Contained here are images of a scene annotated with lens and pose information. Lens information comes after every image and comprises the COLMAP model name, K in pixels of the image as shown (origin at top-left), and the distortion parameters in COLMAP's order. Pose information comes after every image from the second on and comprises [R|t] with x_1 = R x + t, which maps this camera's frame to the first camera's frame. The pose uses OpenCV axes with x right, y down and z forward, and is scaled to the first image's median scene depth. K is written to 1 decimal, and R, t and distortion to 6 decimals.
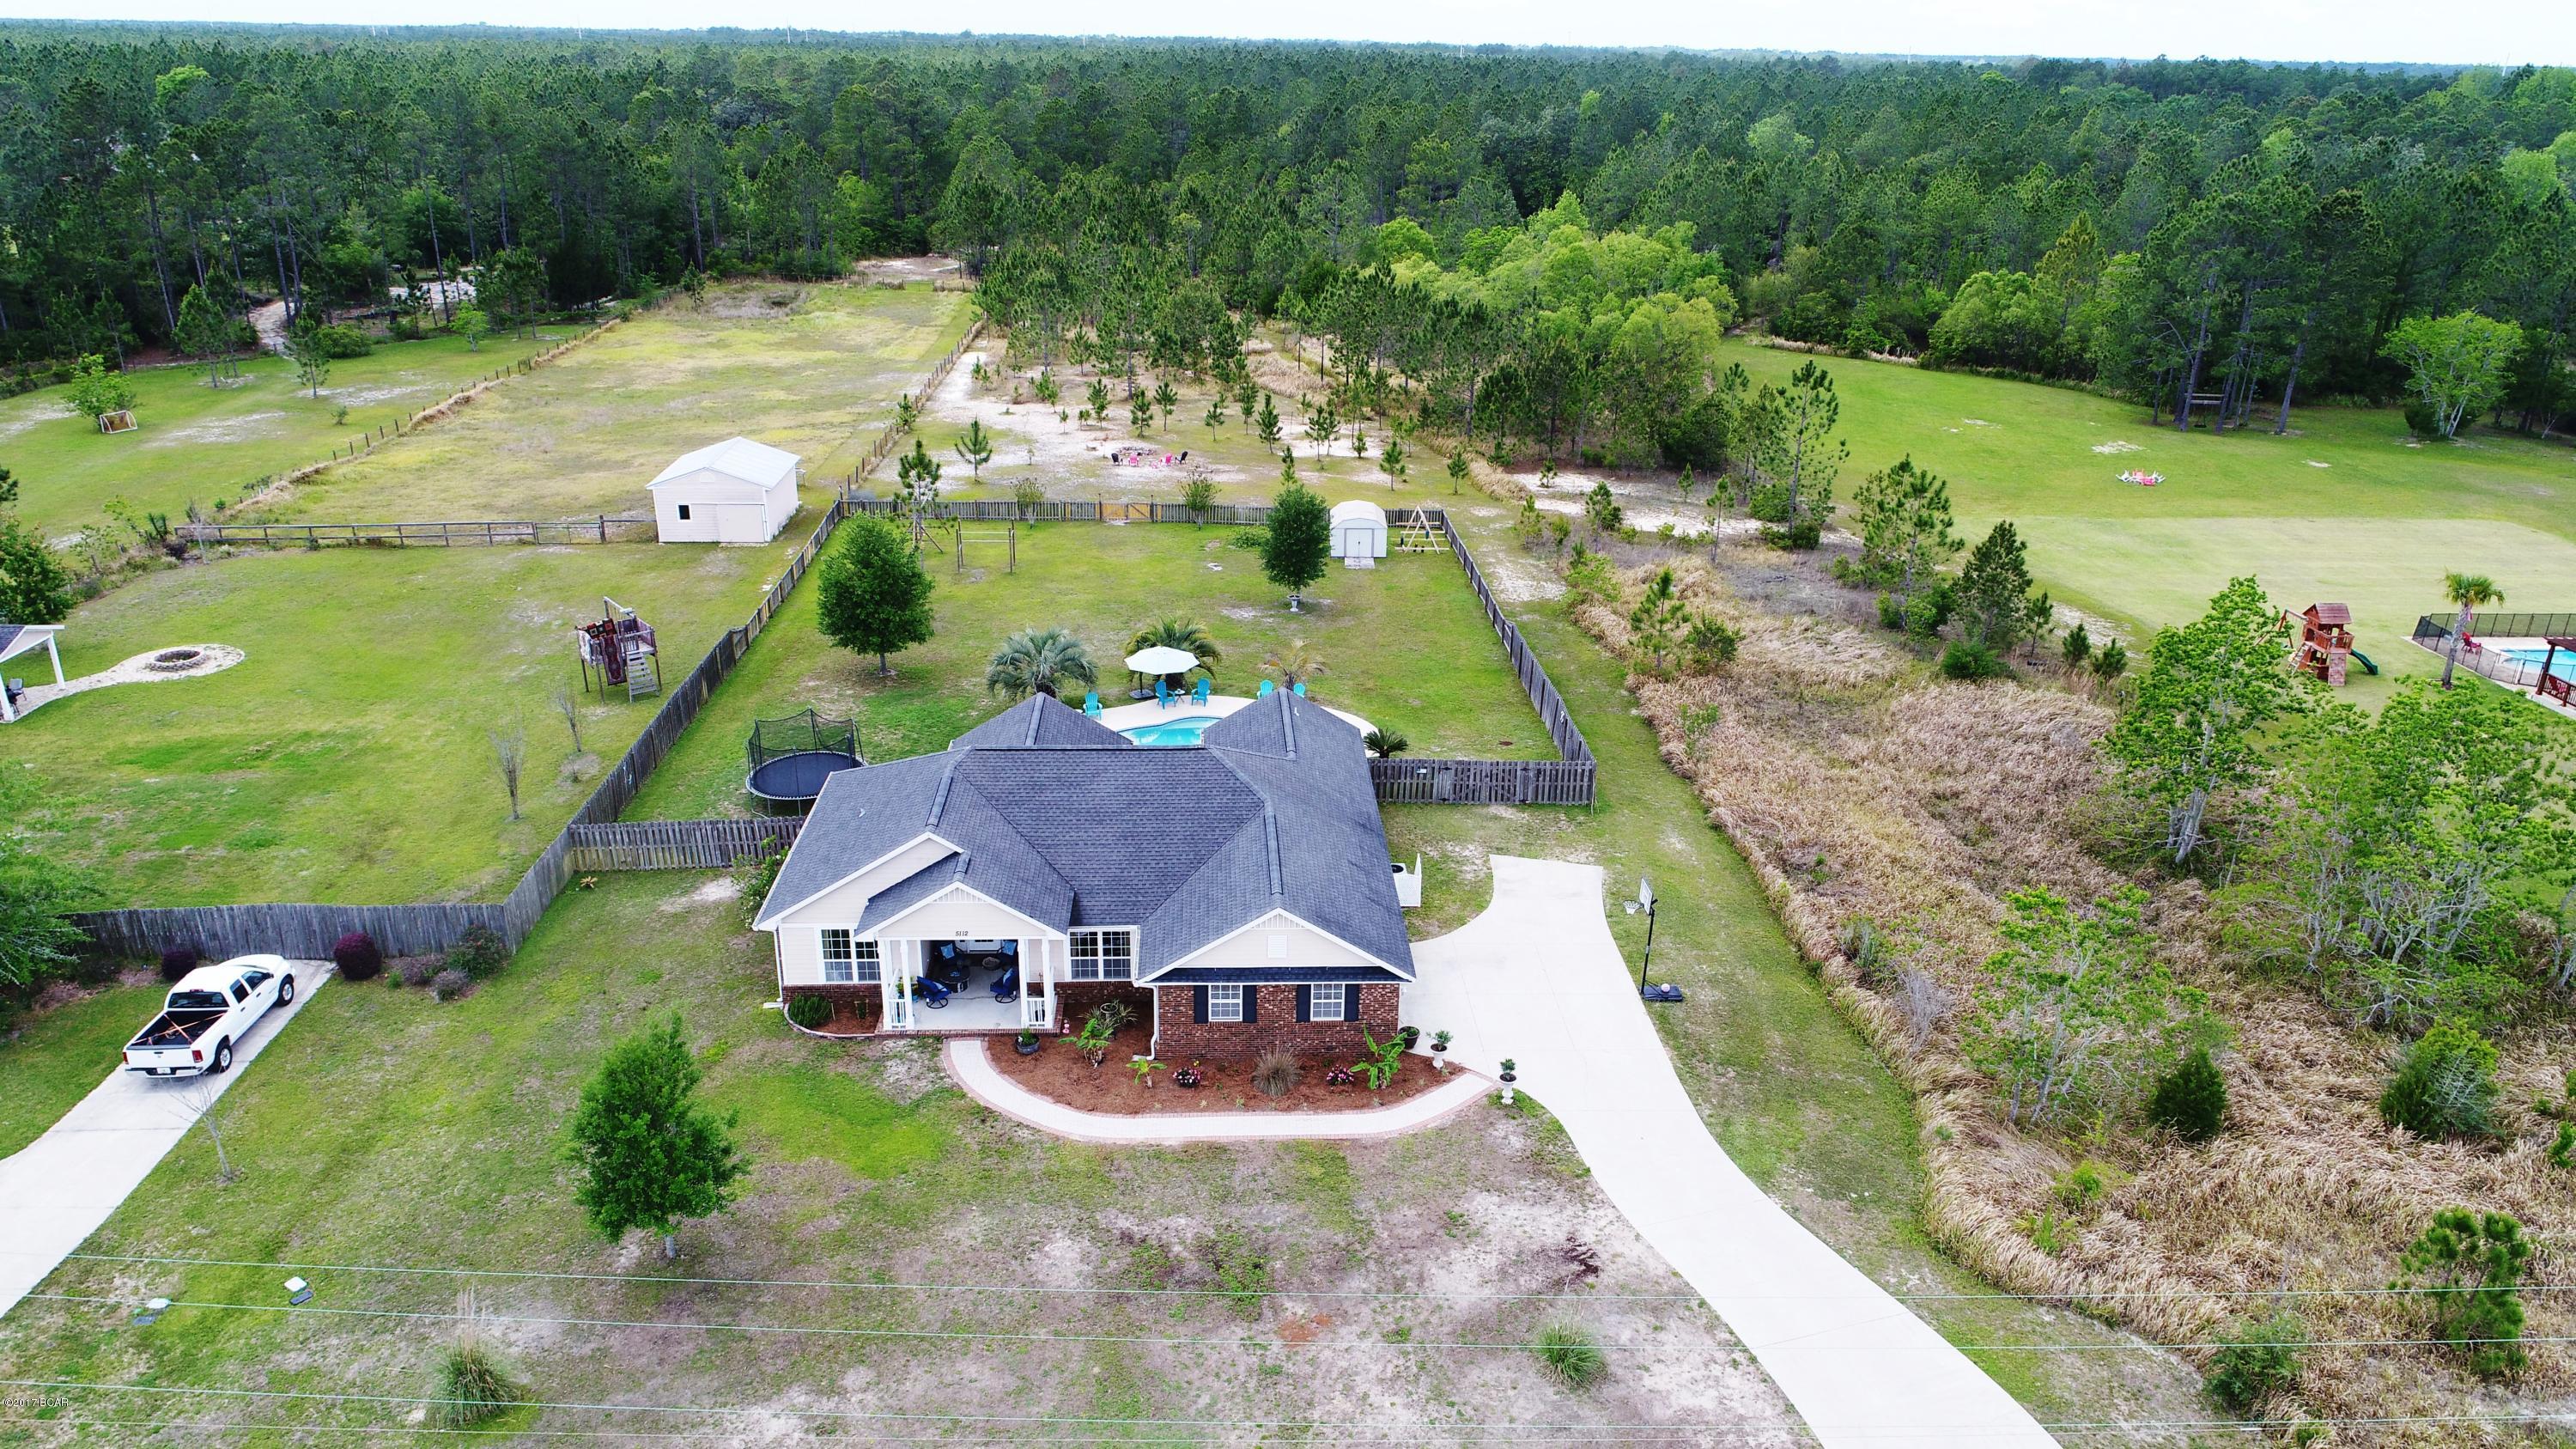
lens RADIAL K [[1736.8, 0, 1297.6], [0, 1736.8, 728.8], [0, 0, 1]] dist [0.001919, -0.000390]
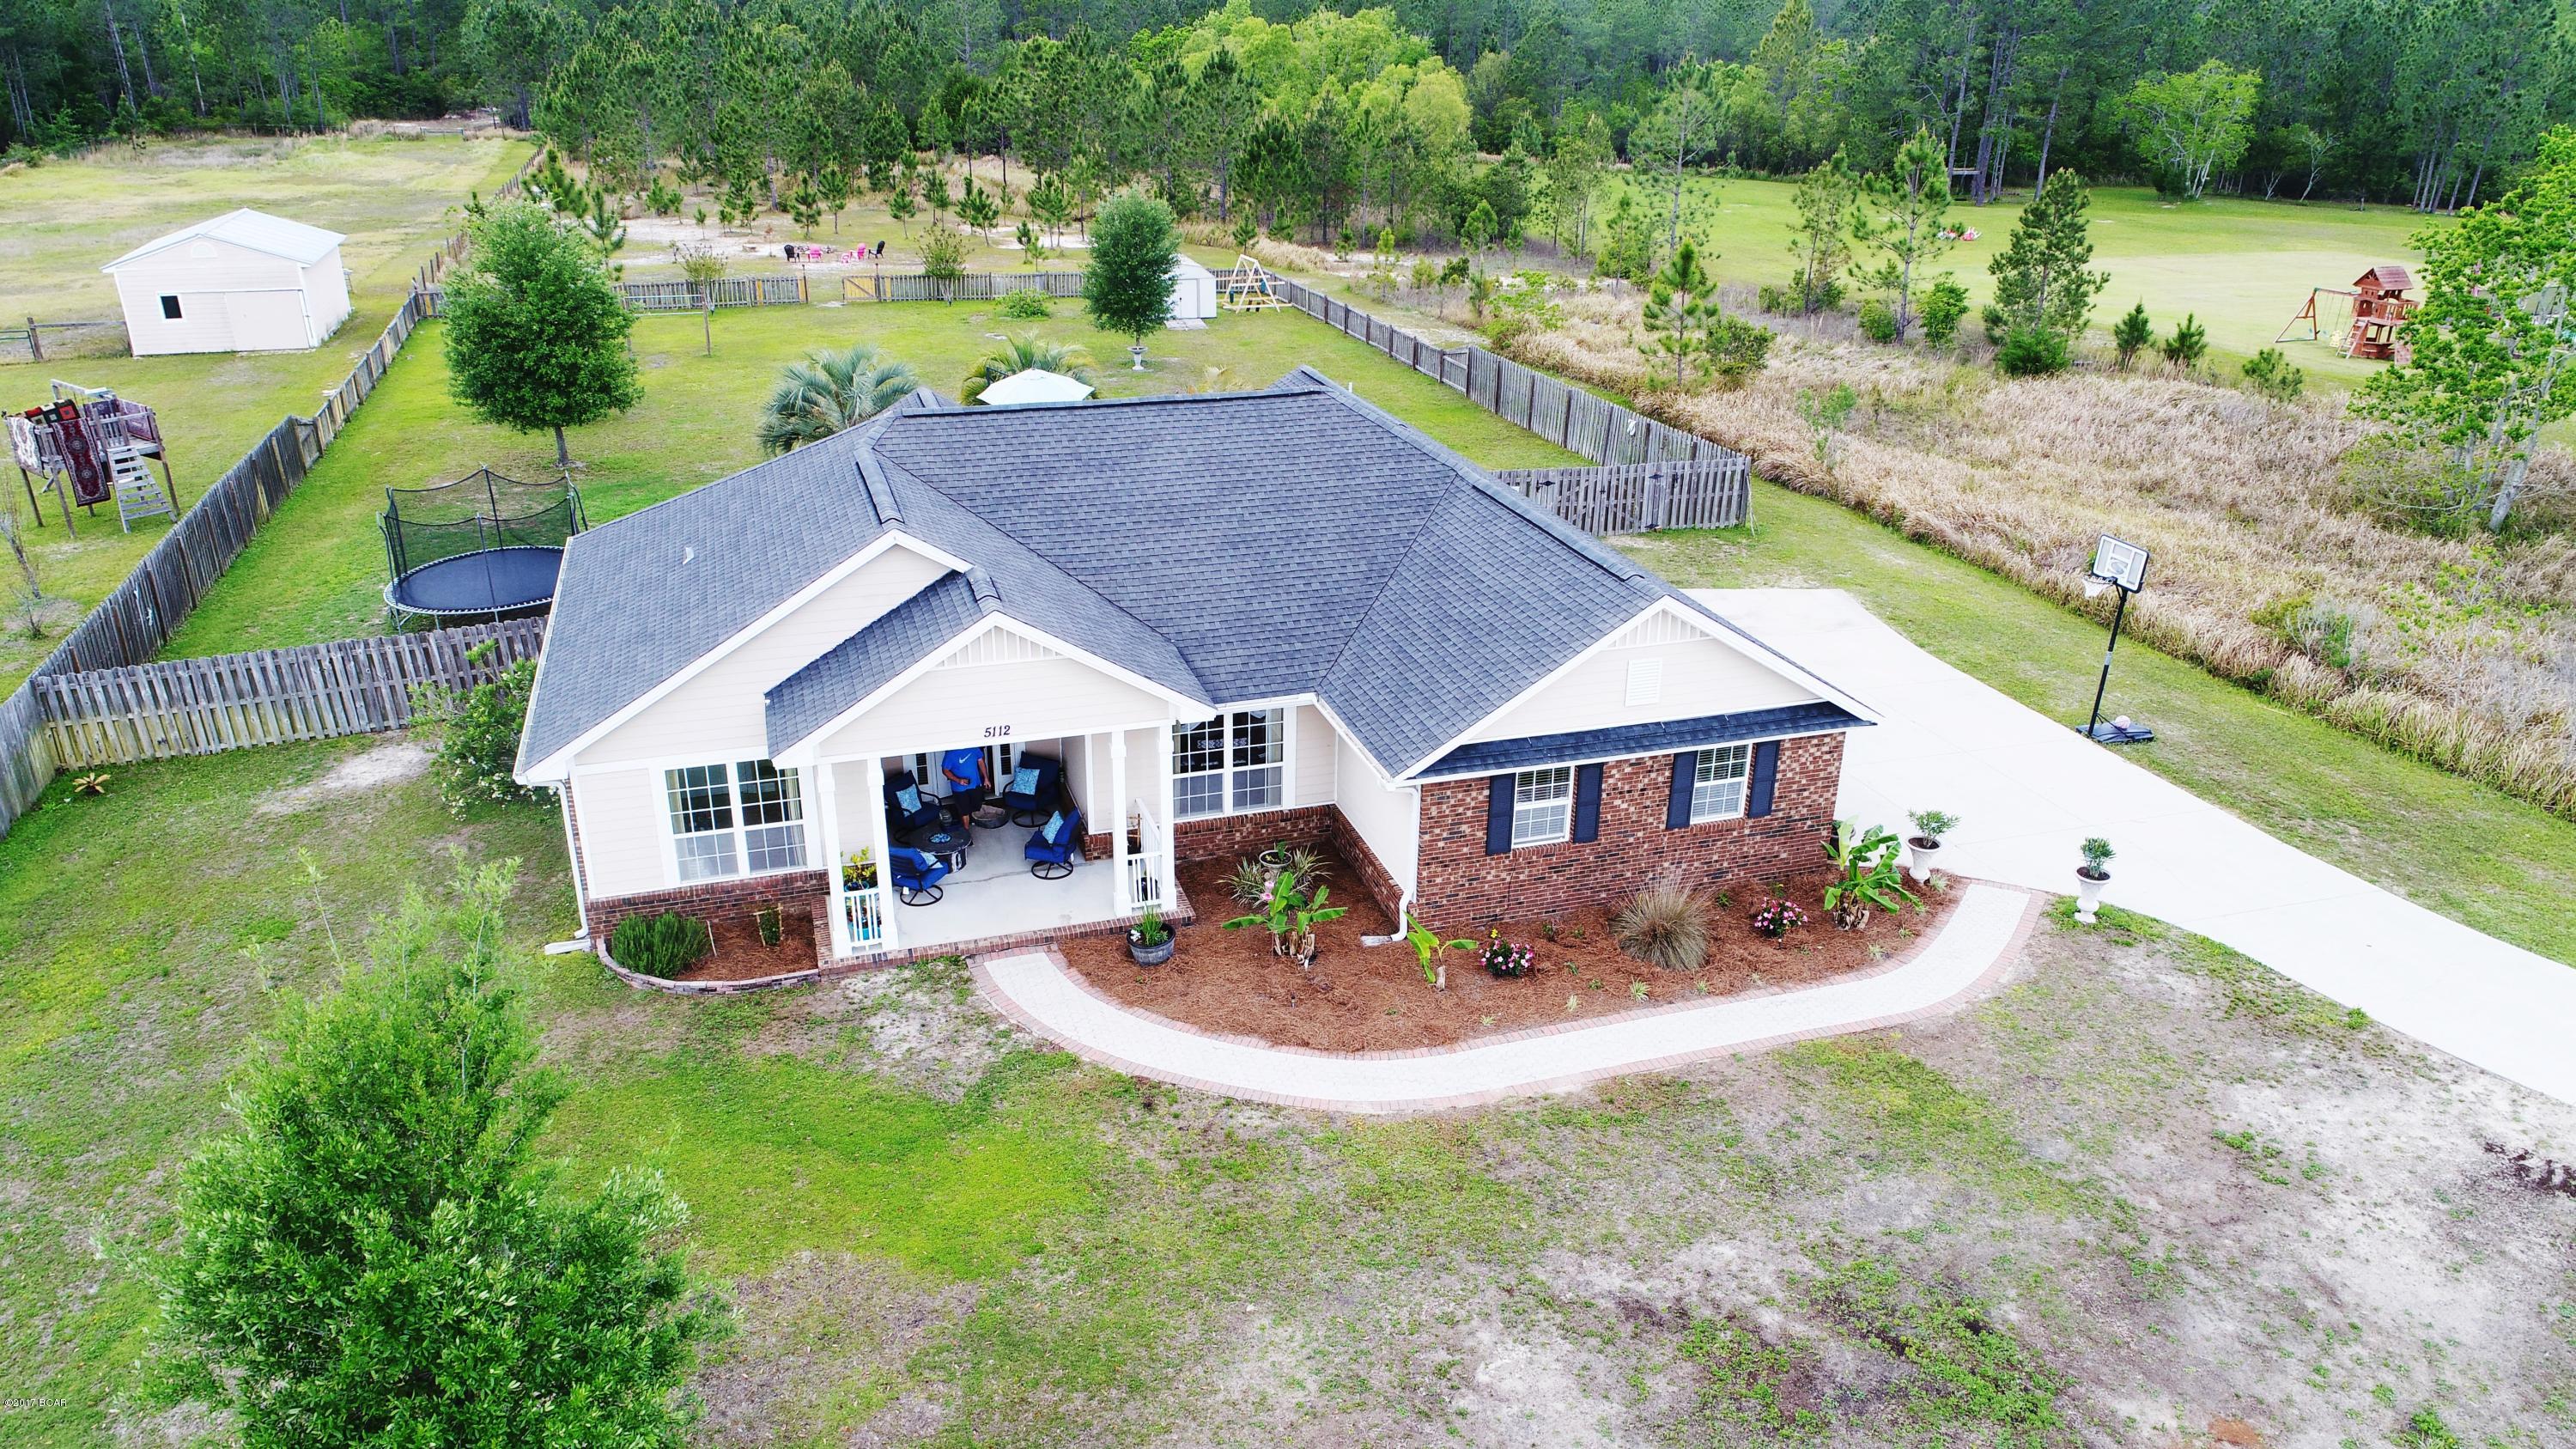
lens RADIAL K [[1736.8, 0, 1295.1], [0, 1736.8, 723.9], [0, 0, 1]] dist [0.001919, -0.000390]
pose [[0.966771, -0.105587, 0.232819, -0.198278], [0.099394, 0.994314, 0.038206, 0.093012], [-0.235529, -0.013796, 0.971769, 0.455189]]
